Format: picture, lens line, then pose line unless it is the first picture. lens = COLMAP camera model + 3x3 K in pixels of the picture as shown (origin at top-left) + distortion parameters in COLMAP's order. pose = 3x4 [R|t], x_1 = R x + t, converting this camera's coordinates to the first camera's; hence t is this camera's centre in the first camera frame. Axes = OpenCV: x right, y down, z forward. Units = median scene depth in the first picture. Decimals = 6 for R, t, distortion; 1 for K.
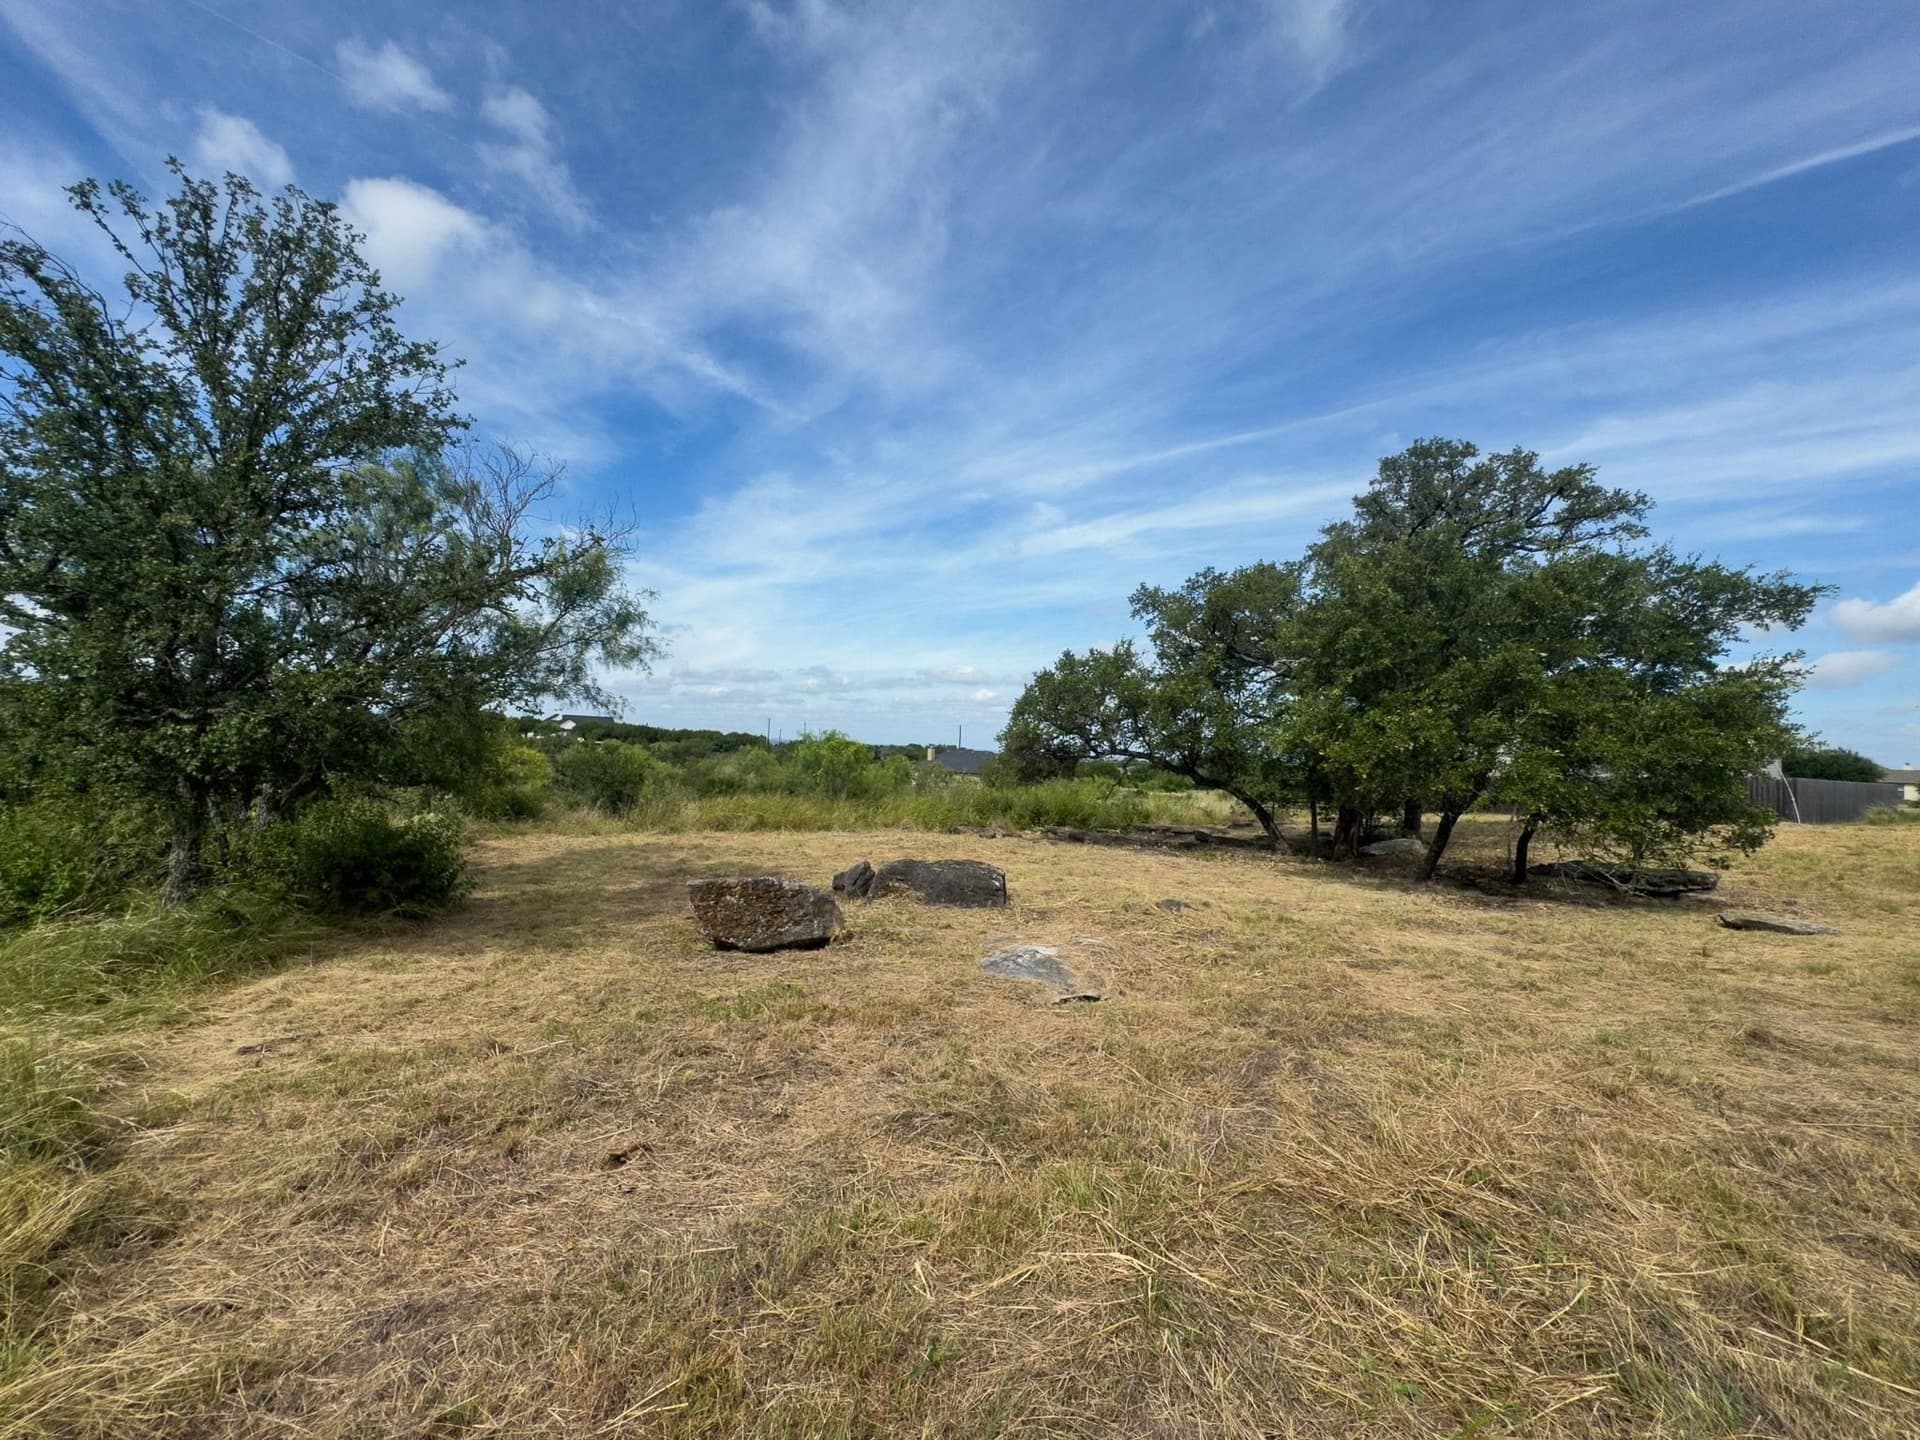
lens RADIAL K [[766.9, 0, 958.0], [0, 766.9, 717.1], [0, 0, 1]] dist [-0.002941, -0.000063]
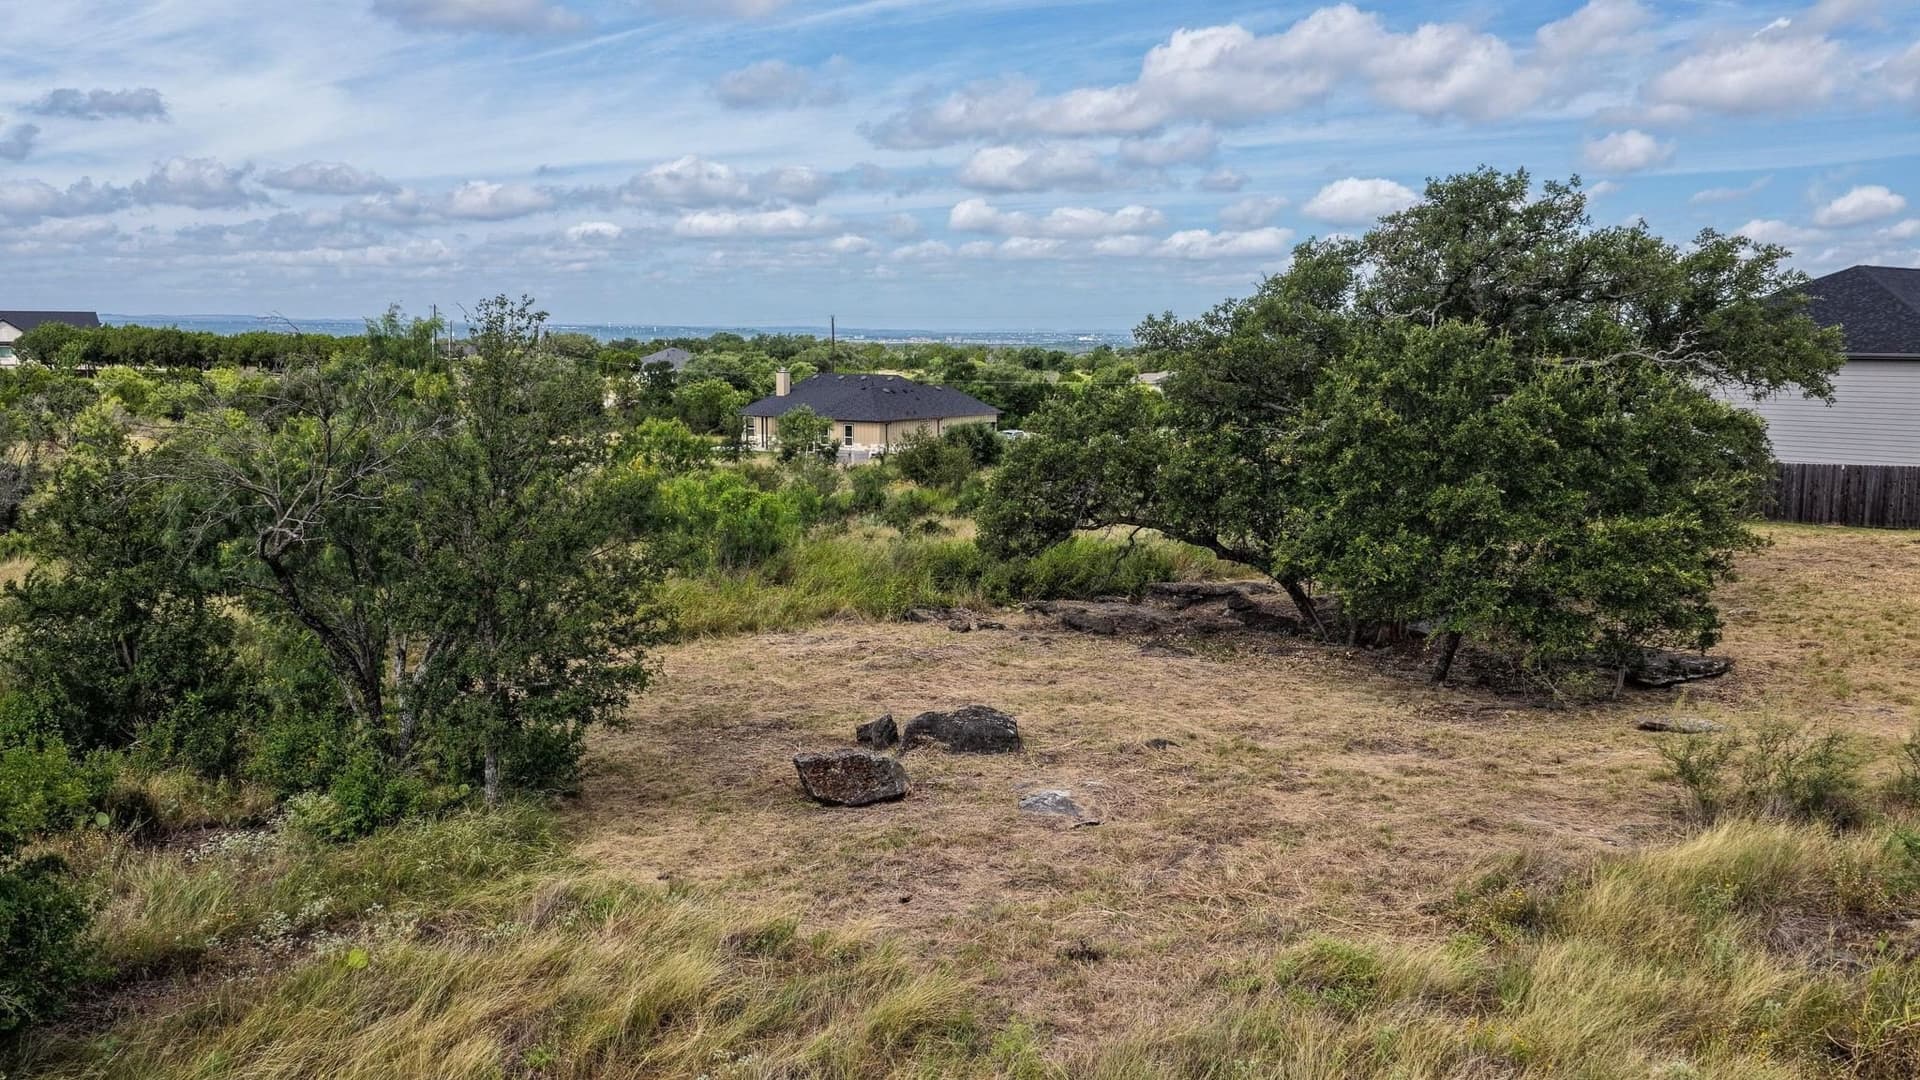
lens RADIAL K [[1544.3, 0, 961.2], [0, 1544.3, 540.7], [0, 0, 1]] dist [0.000213, -0.020017]
pose [[0.995221, -0.046436, 0.085901, -0.267596], [0.031268, 0.984920, 0.170159, -0.587721], [-0.092507, -0.166659, 0.981665, -1.552762]]
